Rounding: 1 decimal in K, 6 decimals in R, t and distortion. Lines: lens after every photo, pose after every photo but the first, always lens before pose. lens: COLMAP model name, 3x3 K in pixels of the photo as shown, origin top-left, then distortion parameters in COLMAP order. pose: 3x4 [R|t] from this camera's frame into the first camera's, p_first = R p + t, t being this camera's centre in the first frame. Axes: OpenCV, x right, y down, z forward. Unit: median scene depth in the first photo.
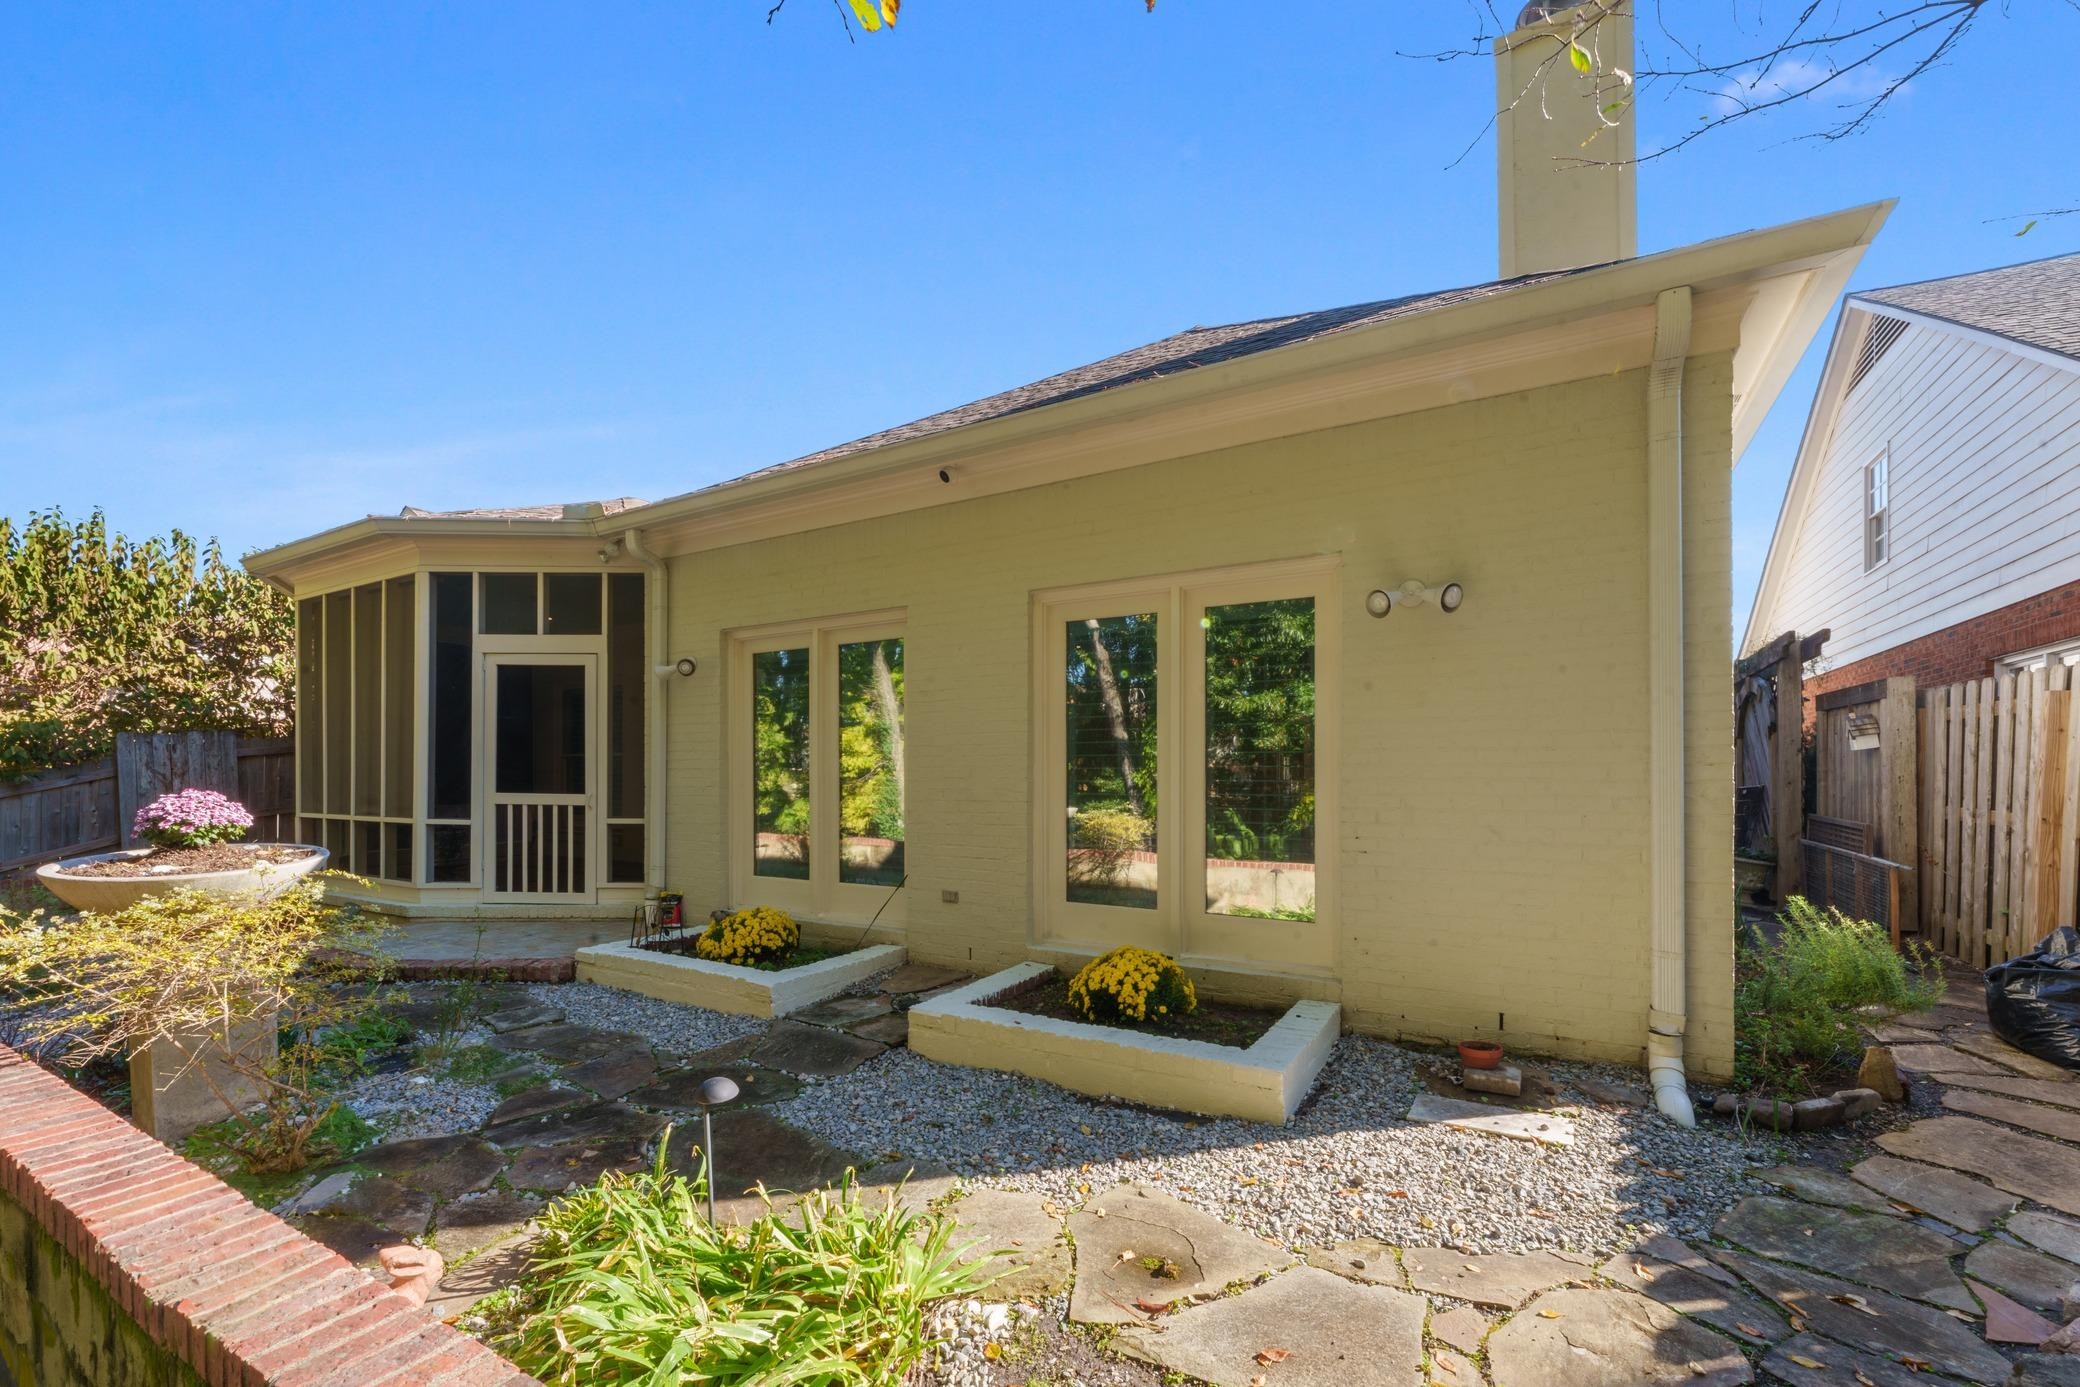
lens RADIAL K [[842.6, 0, 1046.6], [0, 842.6, 777.7], [0, 0, 1]] dist [-0.003675, -0.000122]
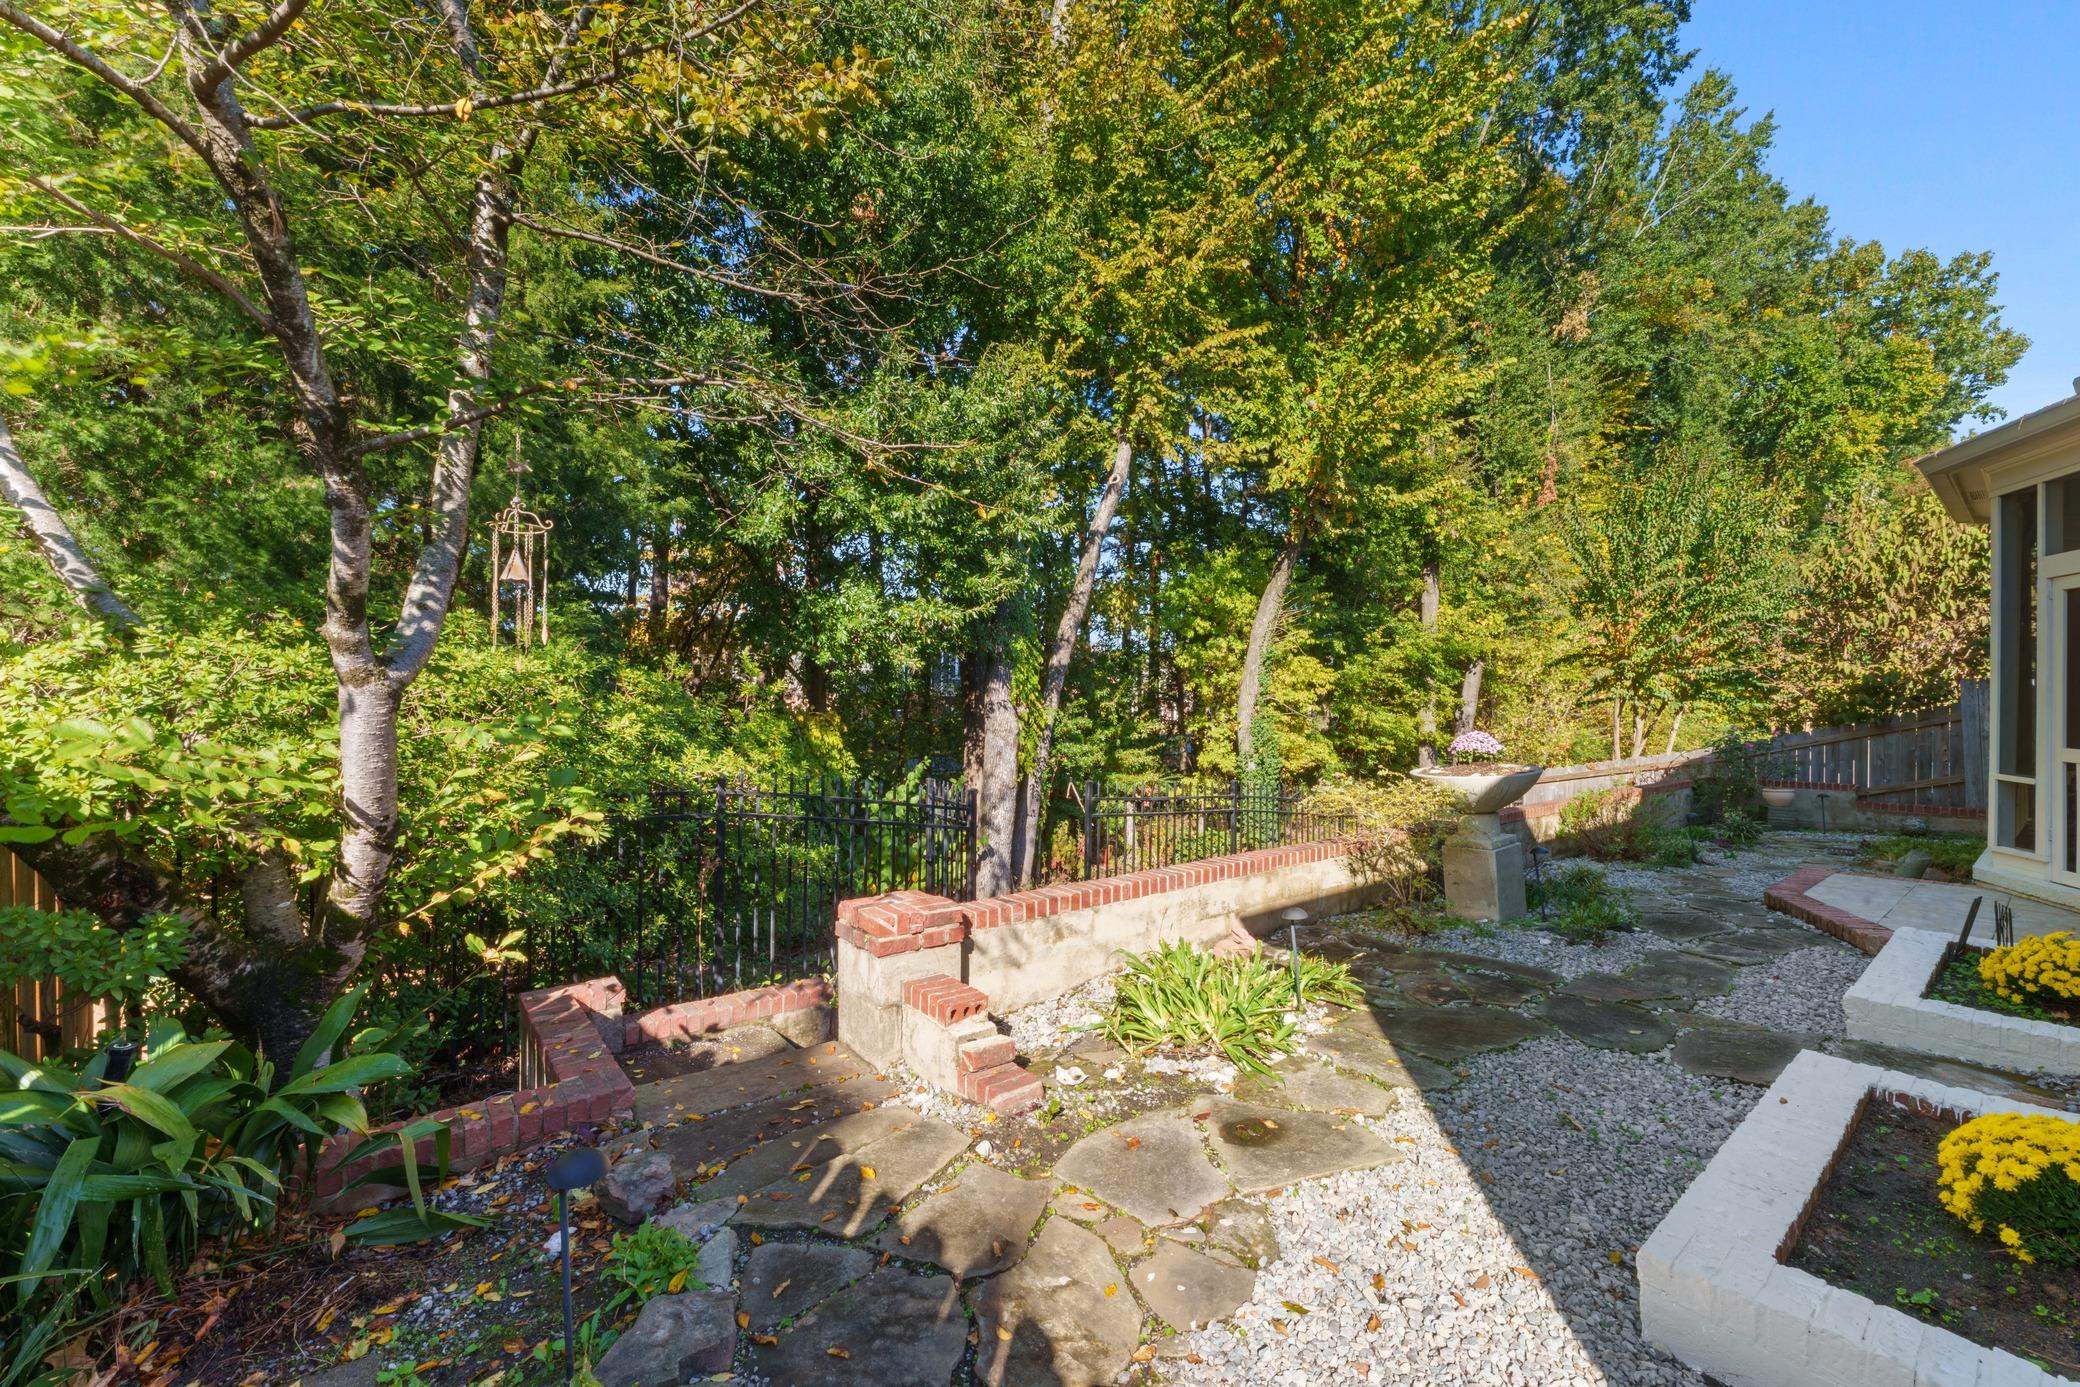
lens RADIAL K [[842.6, 0, 1038.4], [0, 842.6, 697.6], [0, 0, 1]] dist [-0.003675, -0.000122]
pose [[-0.349652, -0.006321, -0.936858, 0.508439], [-0.011584, 0.999930, -0.002423, -0.018994], [0.936808, 0.010006, -0.349701, 0.410033]]
